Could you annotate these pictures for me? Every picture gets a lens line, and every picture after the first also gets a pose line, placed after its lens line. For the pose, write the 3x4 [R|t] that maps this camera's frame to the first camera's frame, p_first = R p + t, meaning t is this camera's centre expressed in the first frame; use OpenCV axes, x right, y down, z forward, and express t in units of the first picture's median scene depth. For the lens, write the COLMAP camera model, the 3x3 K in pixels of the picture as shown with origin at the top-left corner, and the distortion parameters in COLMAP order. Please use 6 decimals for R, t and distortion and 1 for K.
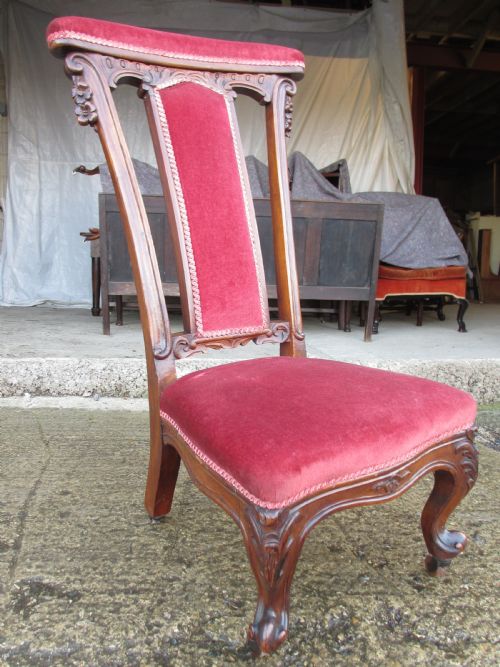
lens RADIAL K [[562.2, 0, 254.8], [0, 562.2, 332.0], [0, 0, 1]] dist [-0.048195, 0.010111]
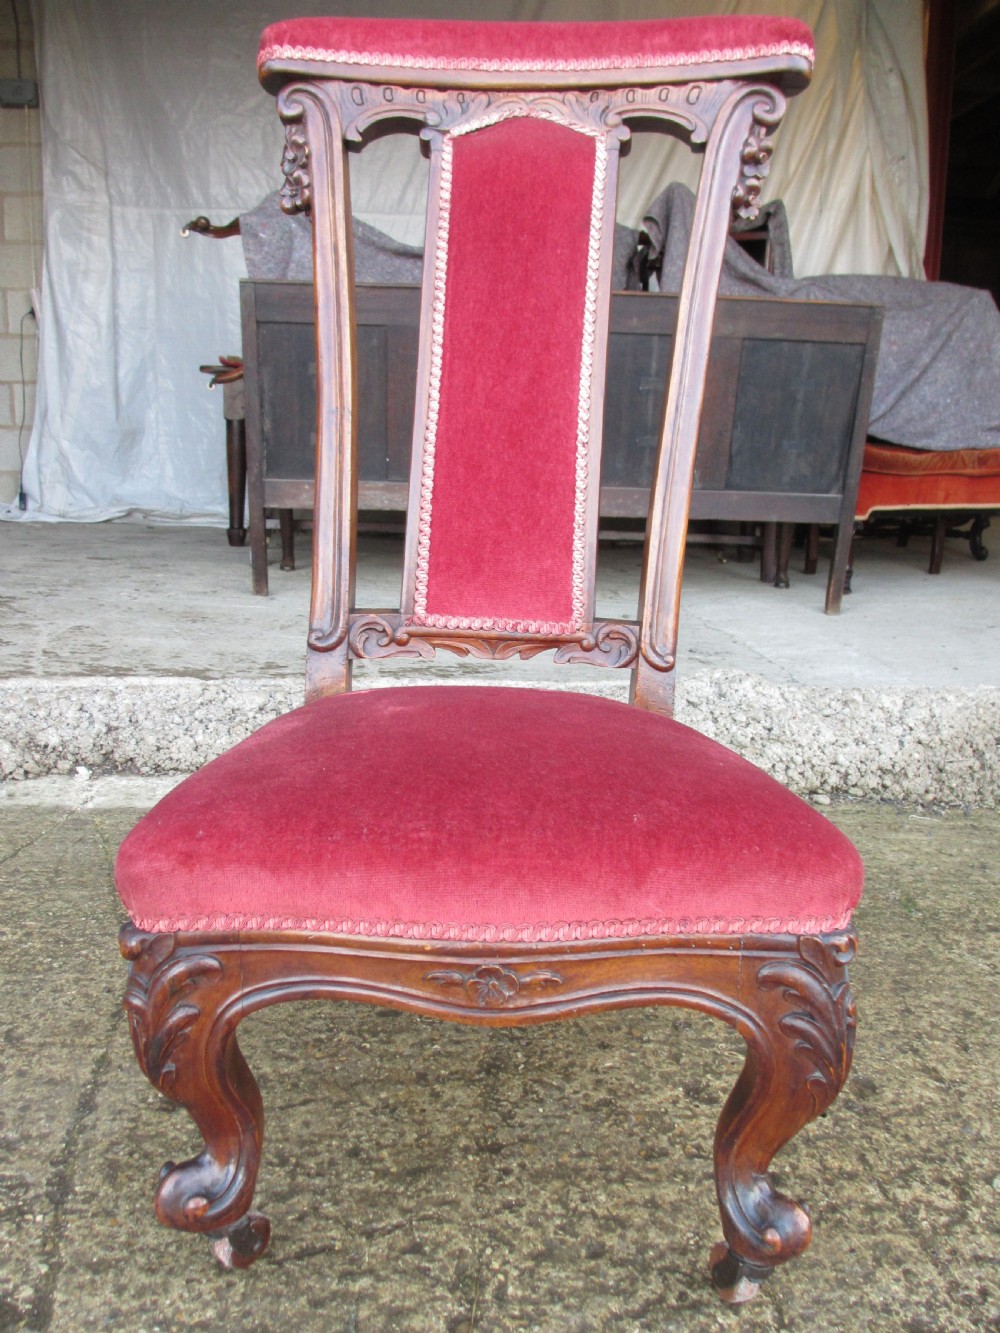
lens RADIAL K [[1125.1, 0, 503.1], [0, 1125.1, 662.0], [0, 0, 1]] dist [-0.048672, 0.021804]
pose [[0.999064, 0.011920, -0.041585, -0.050782], [-0.008072, 0.995773, 0.091493, -0.049164], [0.042500, -0.091071, 0.994937, 0.164223]]
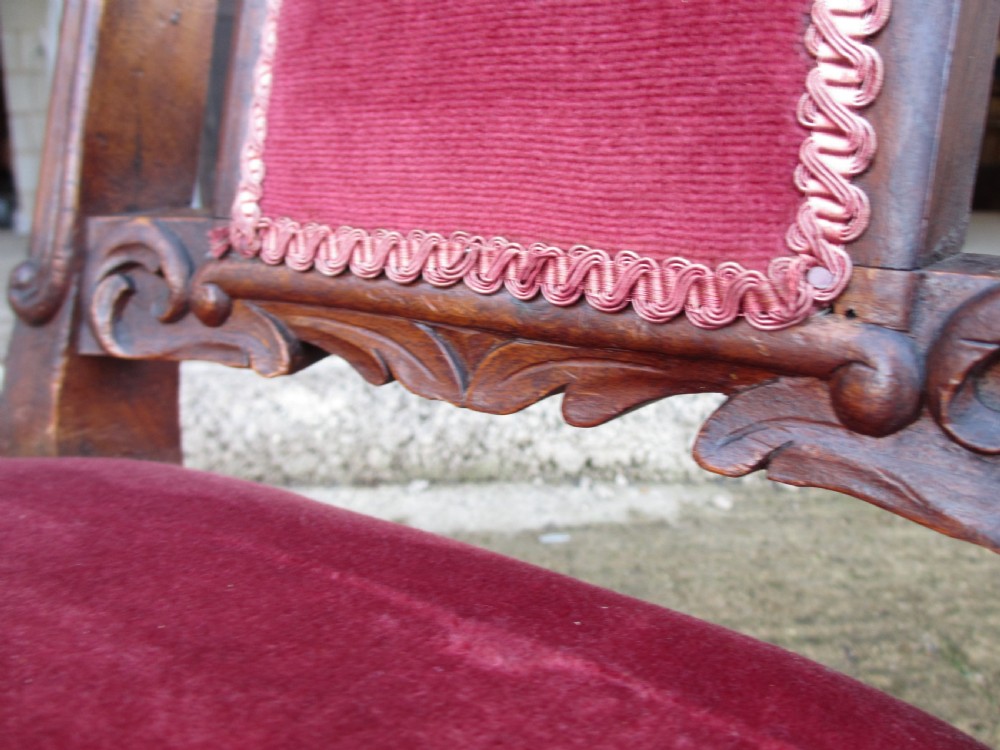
lens RADIAL K [[825.6, 0, 503.0], [0, 825.6, 362.3], [0, 0, 1]] dist [-0.065673, 0.002068]
pose [[0.999261, -0.030264, -0.023708, -0.005851], [0.032620, 0.993806, 0.106235, -0.004361], [0.020346, -0.106930, 0.994058, 0.512242]]
